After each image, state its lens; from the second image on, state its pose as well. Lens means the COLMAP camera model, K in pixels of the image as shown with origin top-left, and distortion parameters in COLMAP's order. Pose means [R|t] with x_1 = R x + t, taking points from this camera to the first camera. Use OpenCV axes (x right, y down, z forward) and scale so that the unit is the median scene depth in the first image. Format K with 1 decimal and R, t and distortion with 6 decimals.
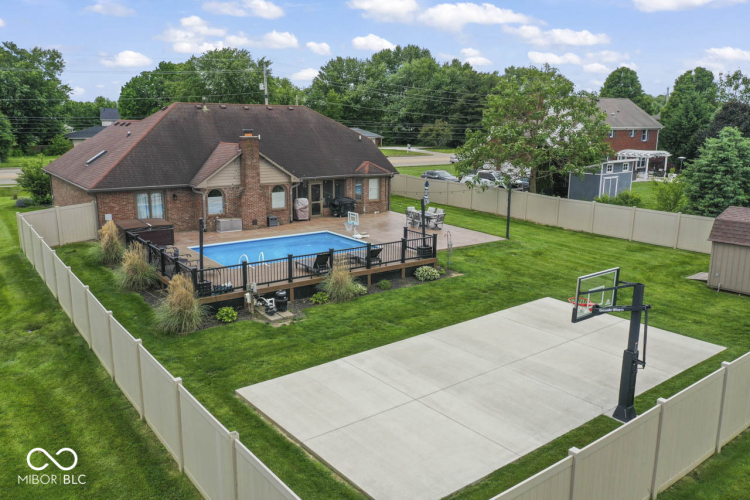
lens RADIAL K [[584.8, 0, 378.7], [0, 584.8, 248.2], [0, 0, 1]] dist [-0.007318, 0.015880]
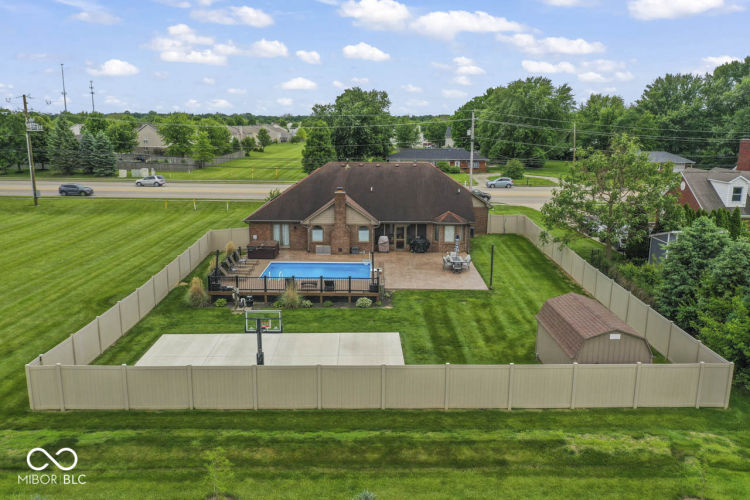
lens RADIAL K [[584.8, 0, 373.9], [0, 584.8, 251.1], [0, 0, 1]] dist [-0.007318, 0.015880]
pose [[0.793846, 0.127920, -0.594512, 0.698291], [-0.127615, 0.990900, 0.042807, -0.109960], [0.594578, 0.041887, 0.802946, -0.126056]]
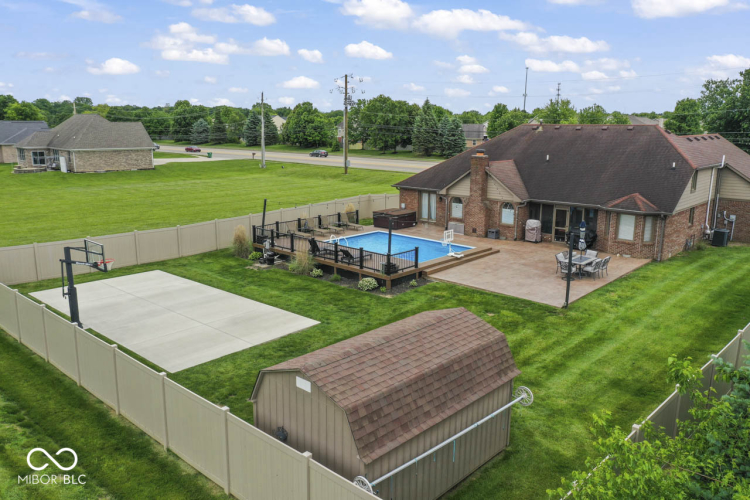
lens RADIAL K [[584.8, 0, 373.3], [0, 584.8, 251.1], [0, 0, 1]] dist [-0.007318, 0.015880]
pose [[0.153299, 0.202345, -0.967241, 0.830936], [-0.207688, 0.963546, 0.168656, -0.150119], [0.966108, 0.175029, 0.189735, 0.573232]]
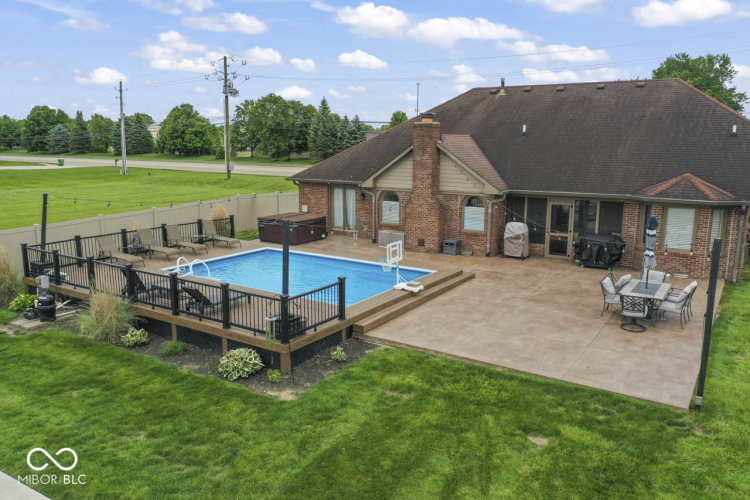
lens RADIAL K [[584.8, 0, 375.2], [0, 584.8, 248.3], [0, 0, 1]] dist [-0.007318, 0.015880]
pose [[0.329539, 0.162427, -0.930065, 0.418705], [-0.199438, 0.974838, 0.099582, -0.093210], [0.922837, 0.152674, 0.353641, 0.663991]]
